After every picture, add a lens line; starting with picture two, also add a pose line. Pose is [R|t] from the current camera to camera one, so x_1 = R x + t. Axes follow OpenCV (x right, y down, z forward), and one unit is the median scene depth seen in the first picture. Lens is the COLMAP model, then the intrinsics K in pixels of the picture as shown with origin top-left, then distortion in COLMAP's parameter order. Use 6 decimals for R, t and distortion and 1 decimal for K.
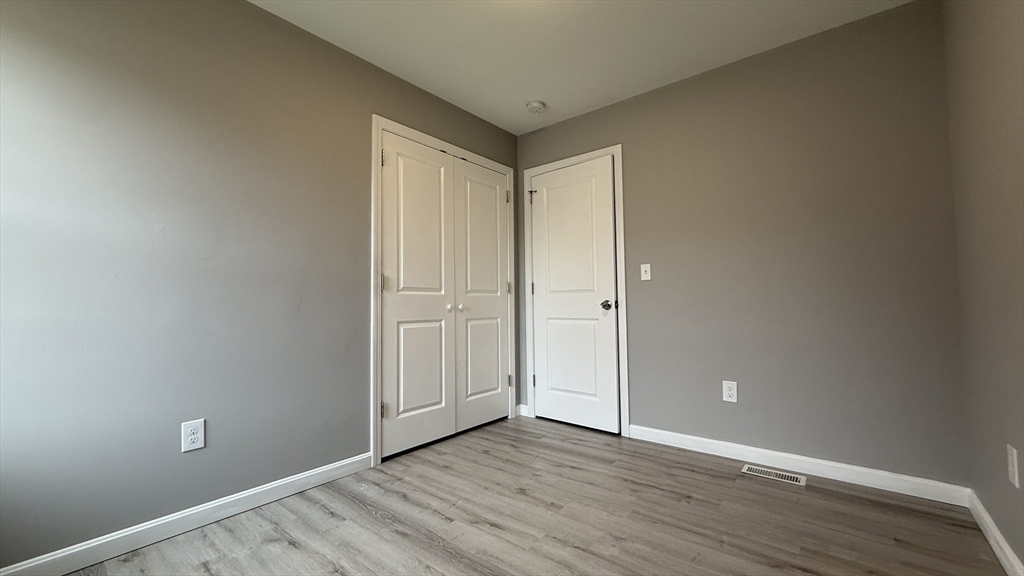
lens RADIAL K [[402.8, 0, 511.5], [0, 402.8, 287.3], [0, 0, 1]] dist [0.006789, -0.000572]
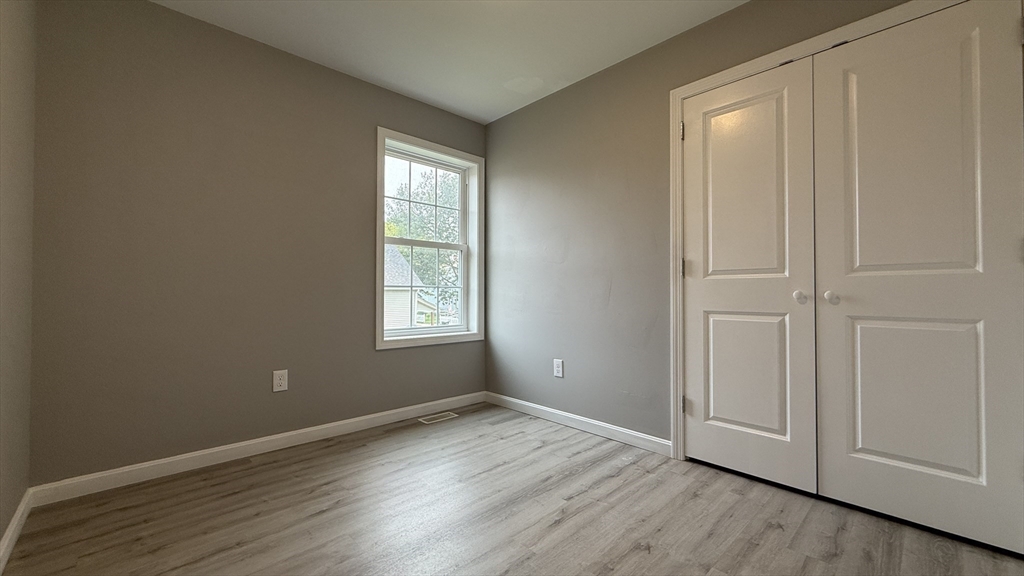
lens RADIAL K [[429.9, 0, 534.3], [0, 429.9, 286.9], [0, 0, 1]] dist [0.012753, 0.000083]
pose [[-0.112559, -0.007669, -0.993615, 0.709255], [0.042841, 0.999003, -0.012563, 0.031277], [0.992721, -0.043982, -0.112118, 0.781911]]
